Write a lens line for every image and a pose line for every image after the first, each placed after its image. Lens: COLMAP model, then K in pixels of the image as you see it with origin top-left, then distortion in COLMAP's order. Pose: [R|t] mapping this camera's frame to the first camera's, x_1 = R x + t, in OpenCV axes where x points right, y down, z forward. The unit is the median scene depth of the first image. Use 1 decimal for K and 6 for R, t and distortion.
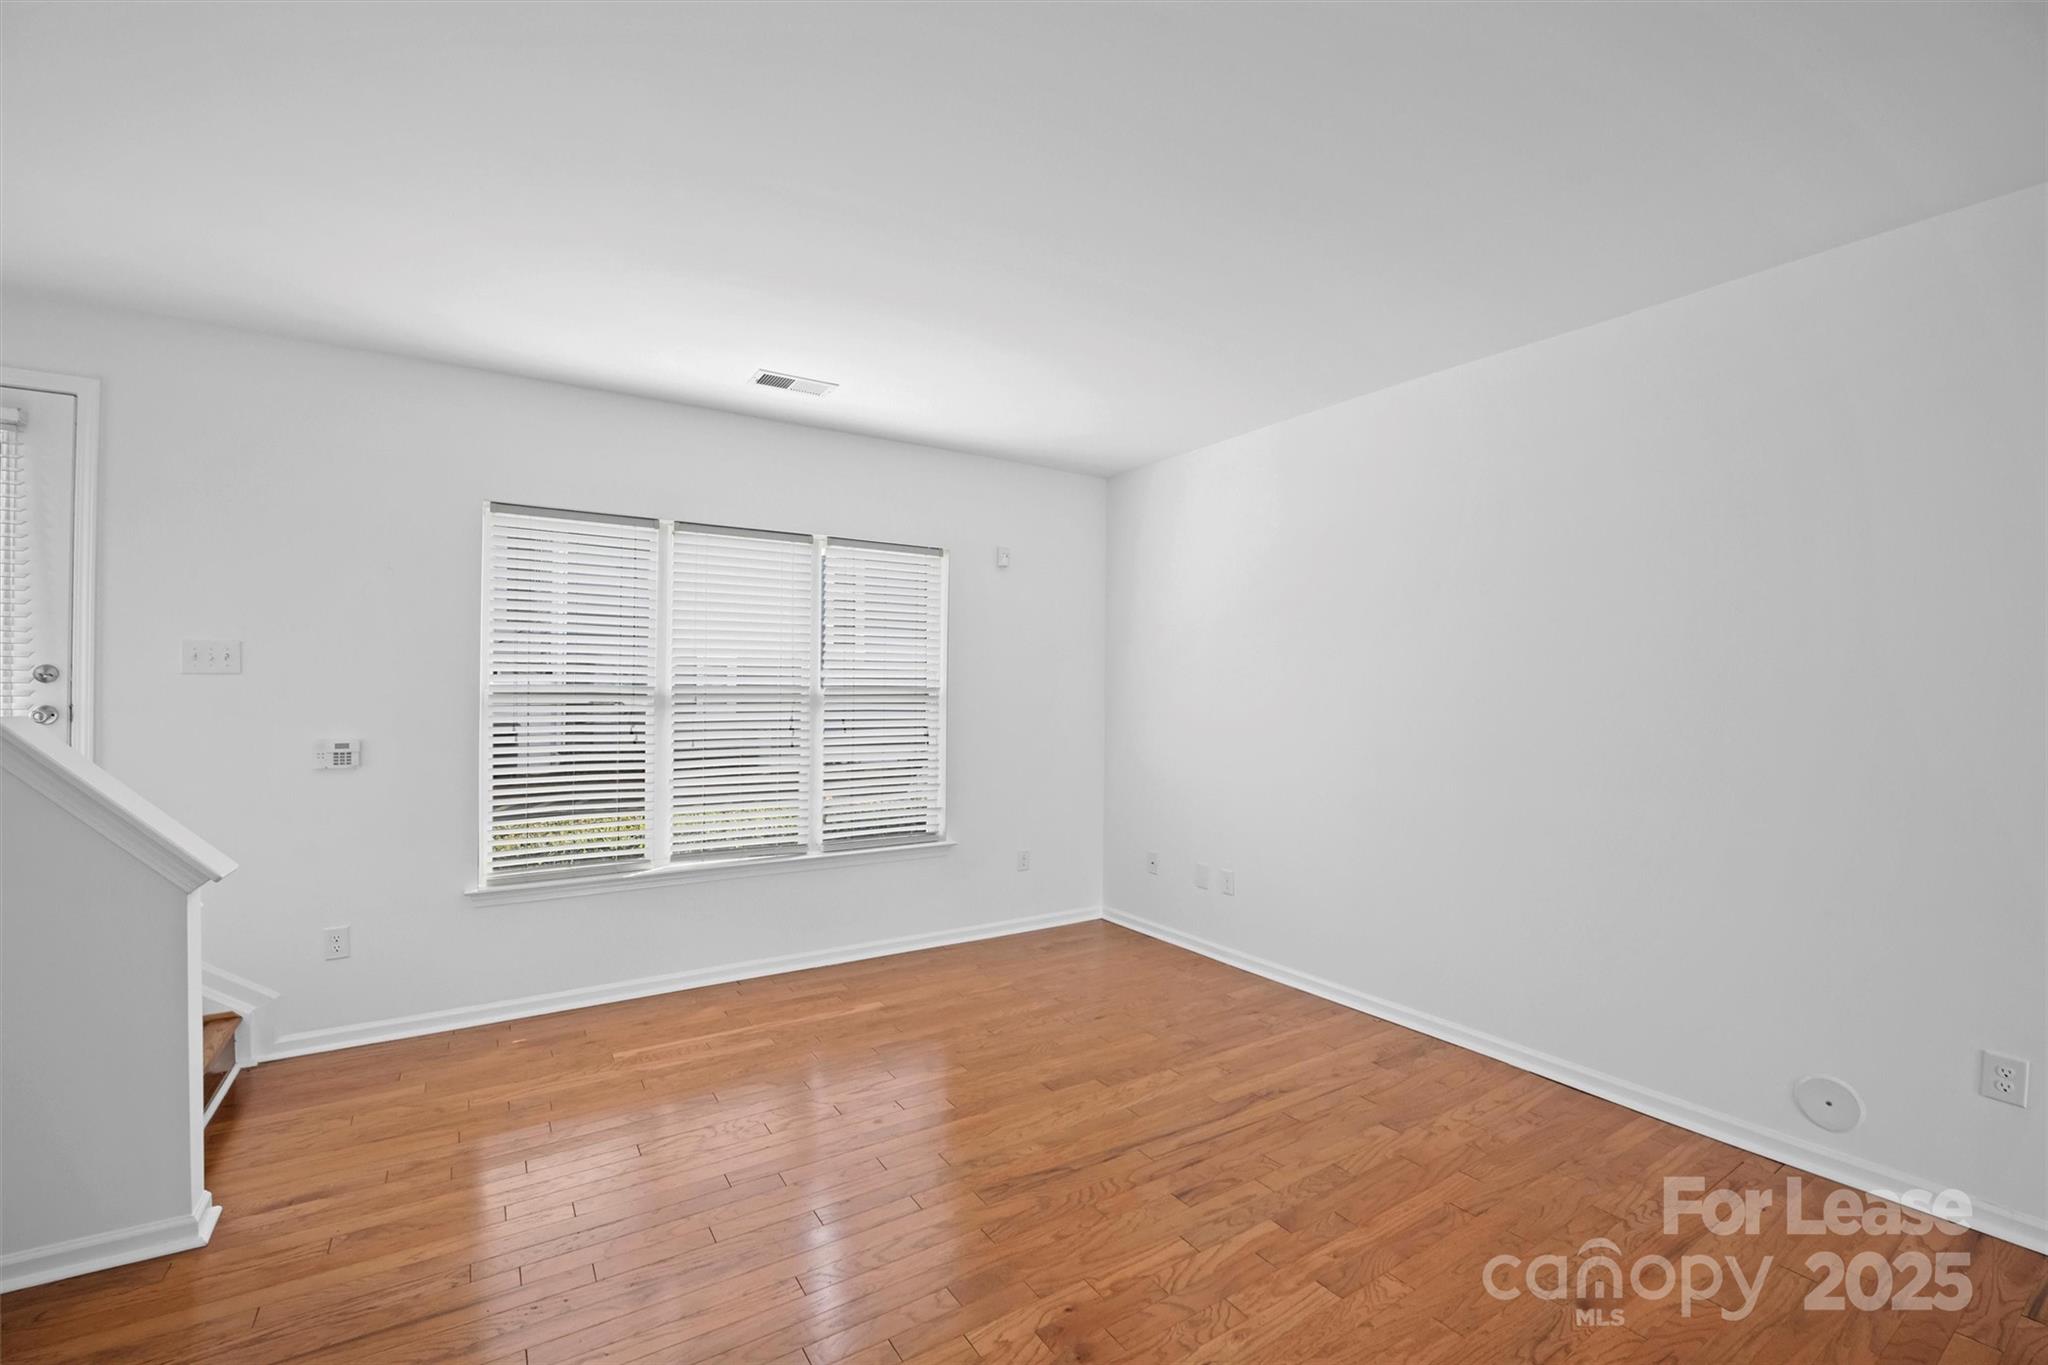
lens RADIAL K [[834.8, 0, 1019.5], [0, 834.8, 684.9], [0, 0, 1]] dist [-0.014396, 0.000959]
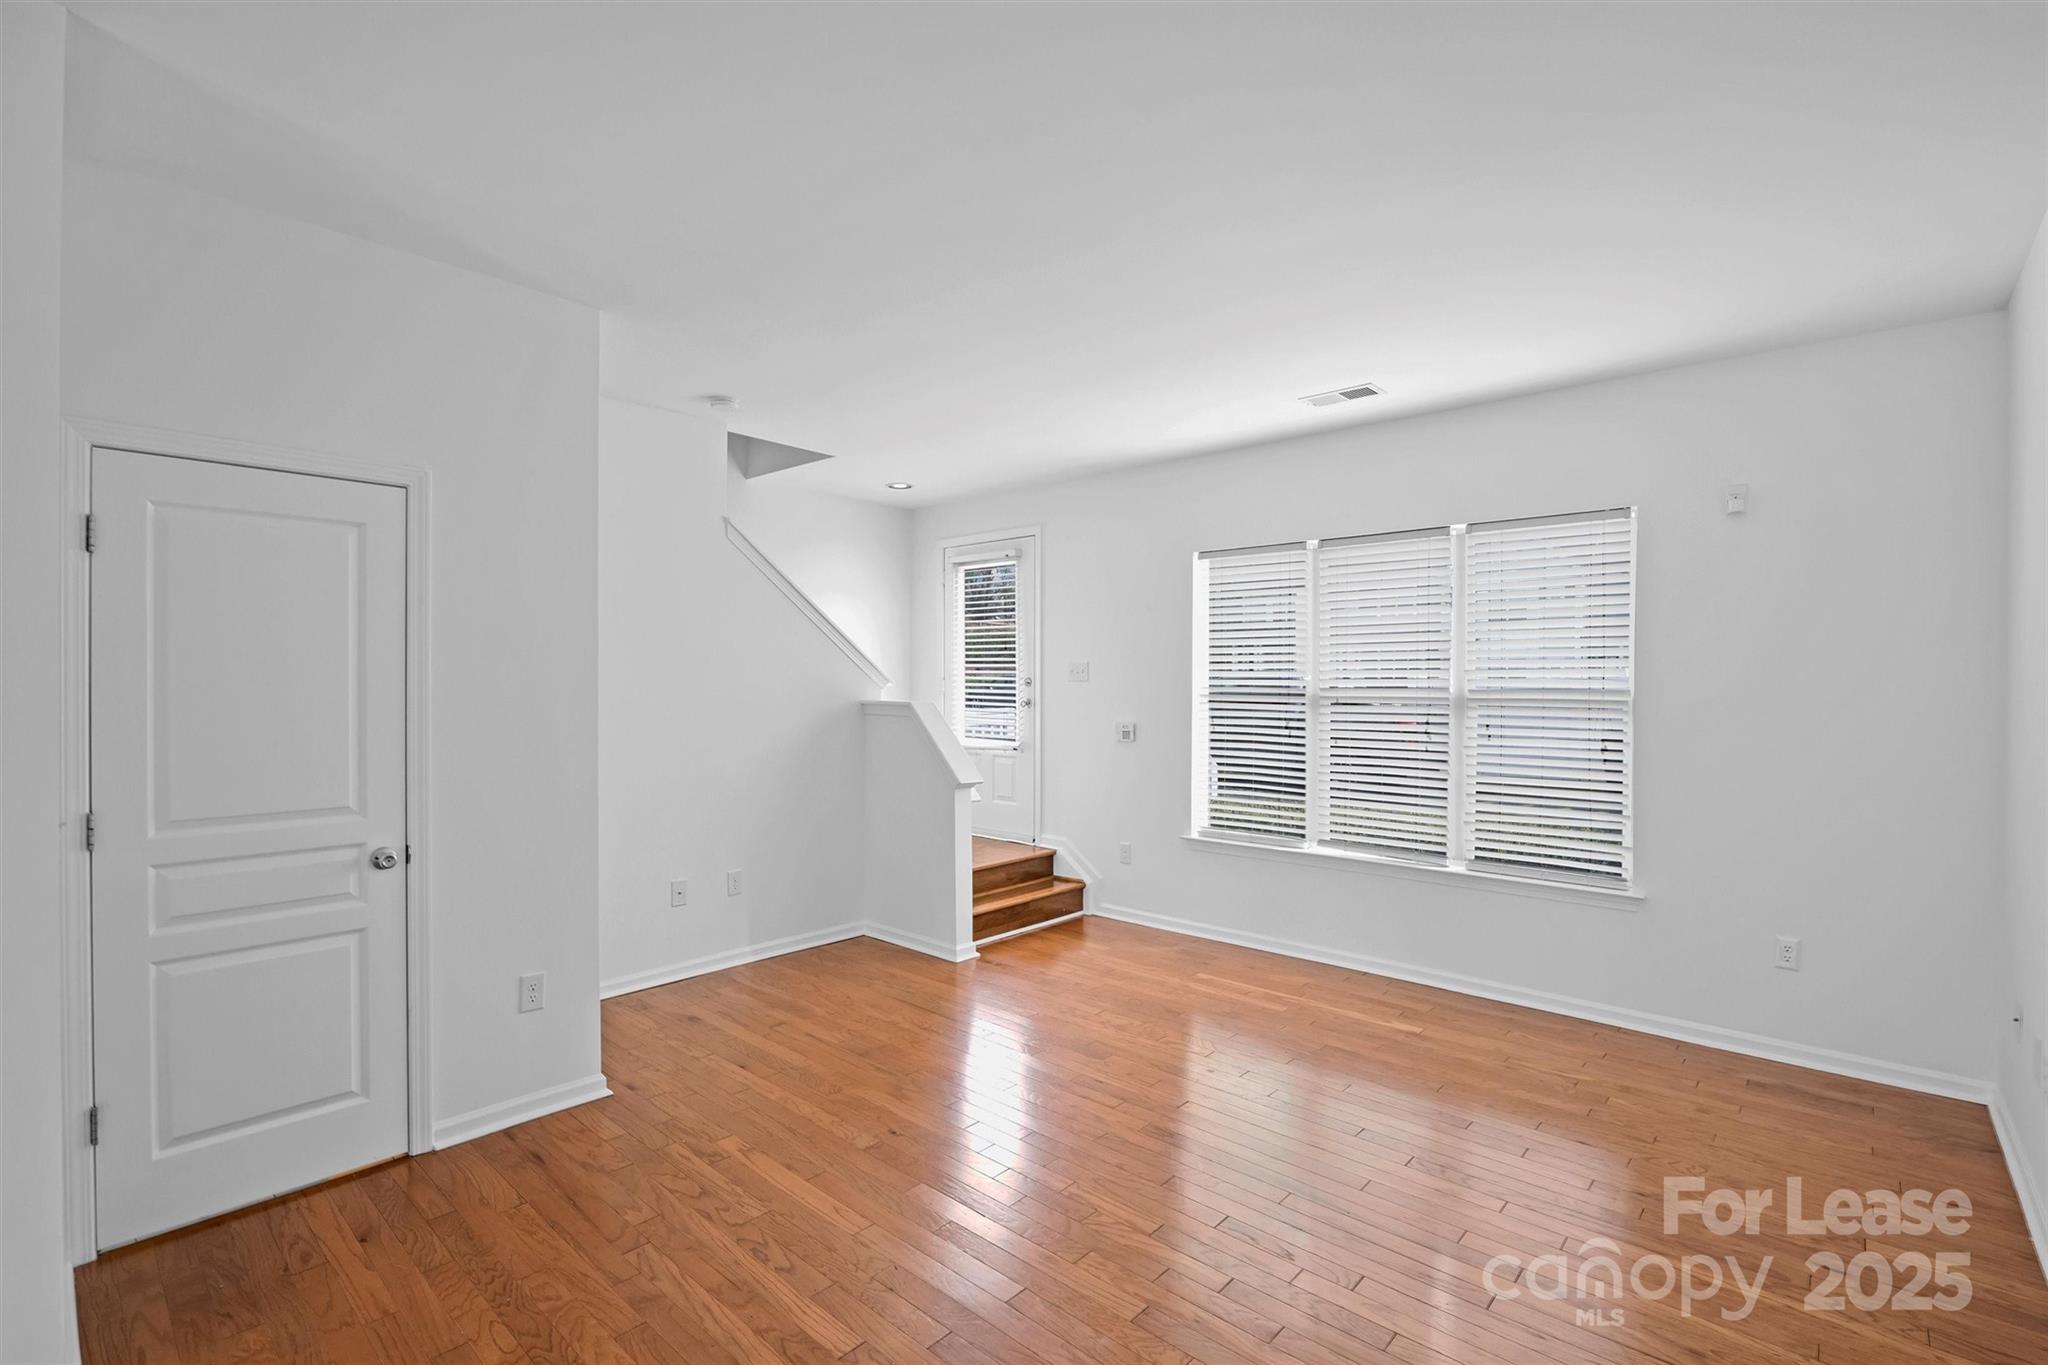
lens RADIAL K [[944.3, 0, 1036.5], [0, 944.3, 681.4], [0, 0, 1]] dist [0.002205, -0.001211]
pose [[0.280473, -0.004375, -0.959852, 0.807748], [0.005035, 0.999983, -0.003086, -0.006423], [0.959849, -0.003967, 0.280490, 0.326894]]
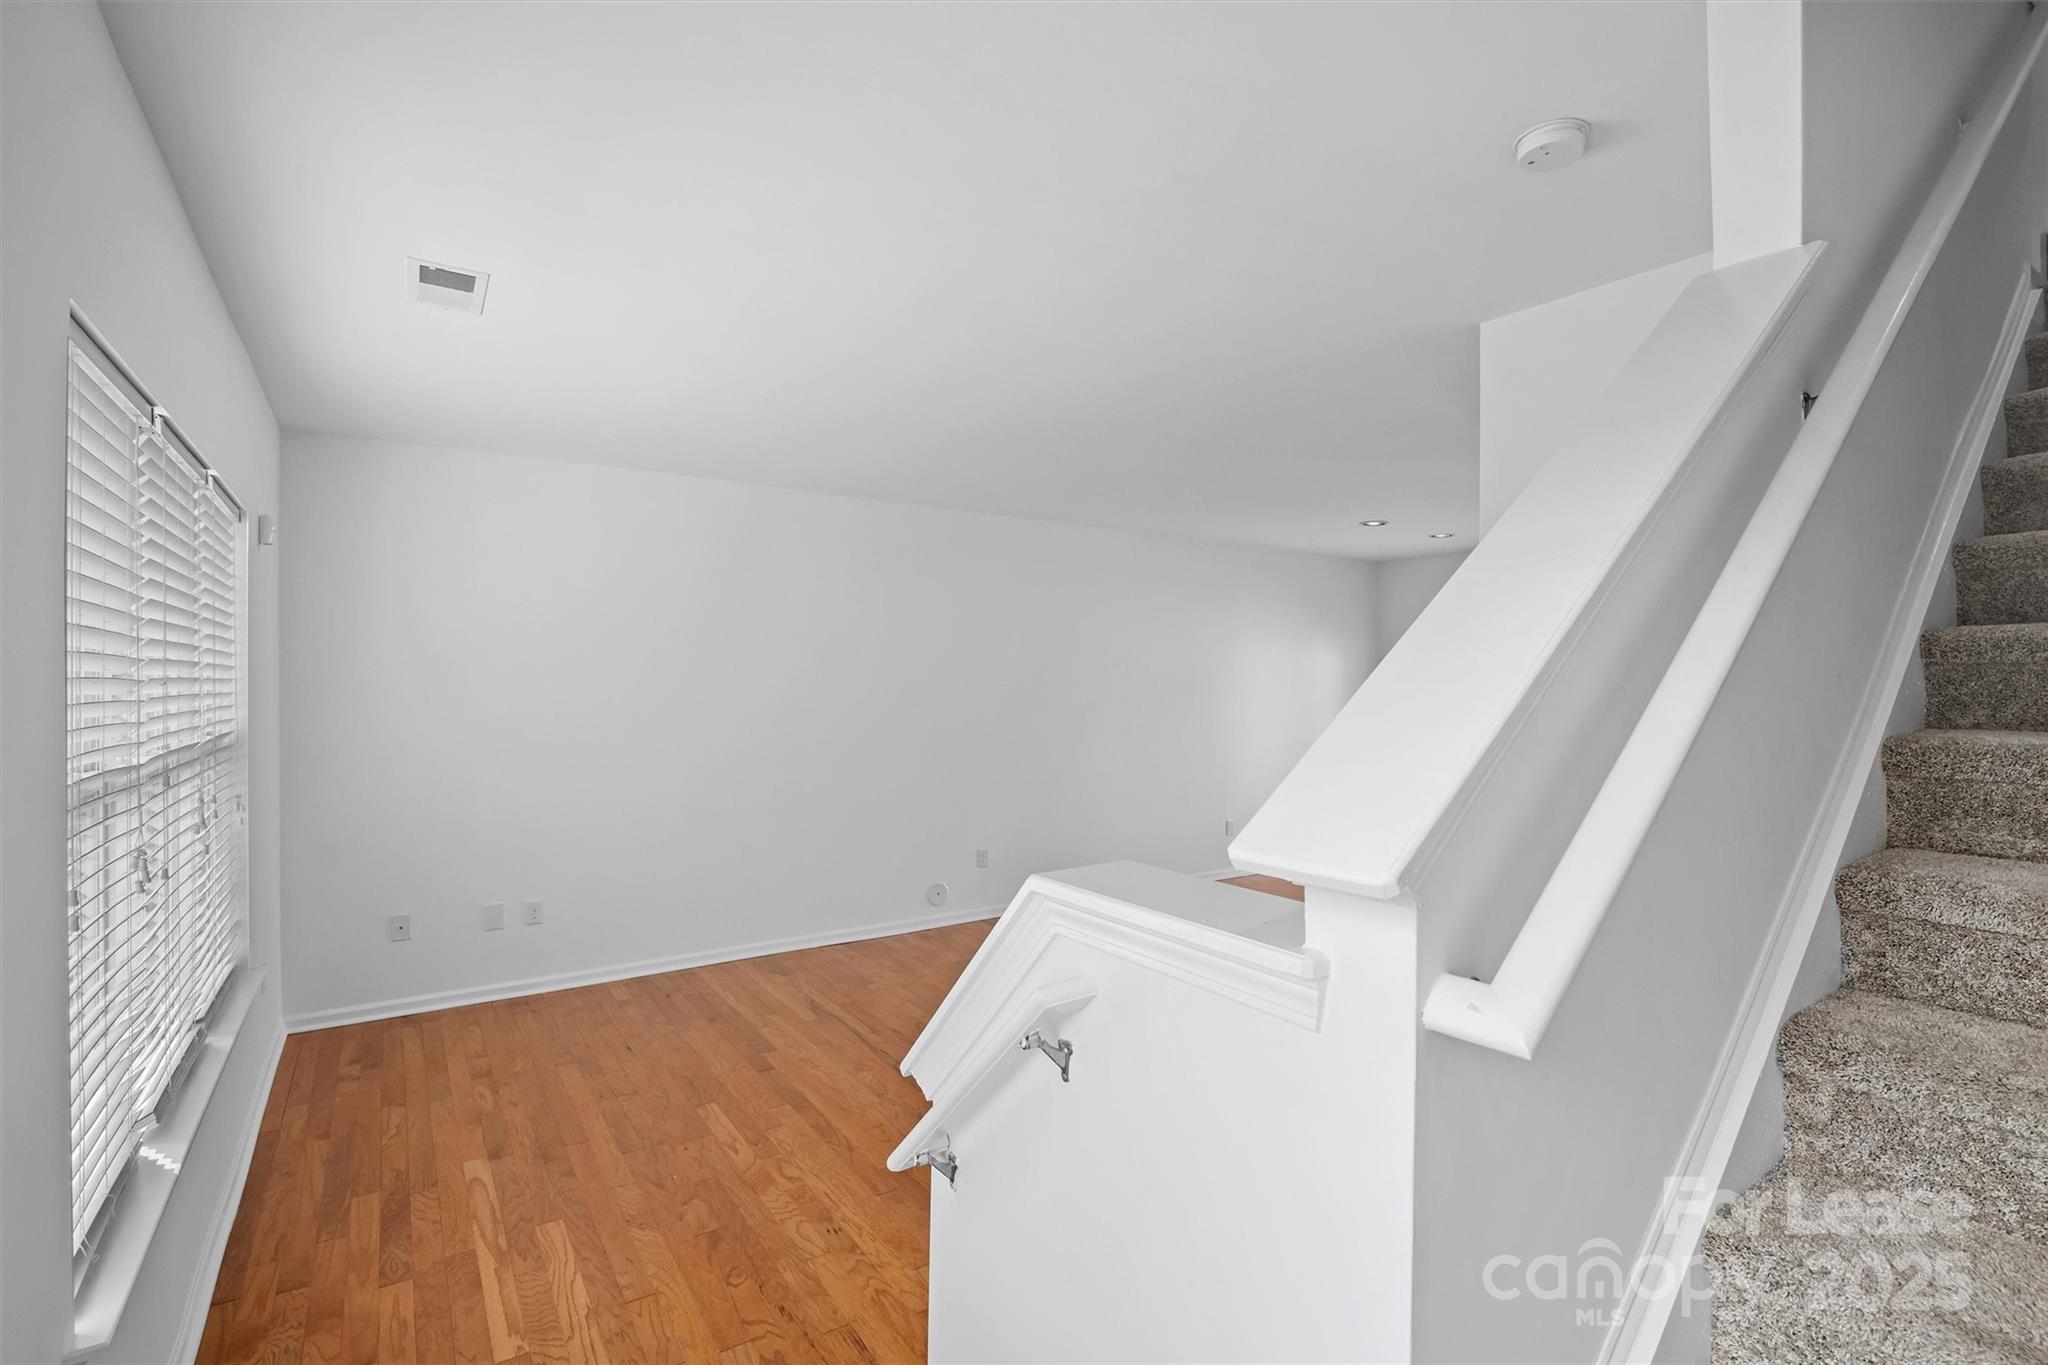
lens RADIAL K [[944.3, 0, 1009.9], [0, 944.3, 675.7], [0, 0, 1]] dist [0.002205, -0.001211]
pose [[-0.024349, 0.002590, 0.999700, -1.128074], [-0.020964, 0.999775, -0.003101, -0.060703], [-0.999484, -0.021033, -0.024290, 0.615352]]
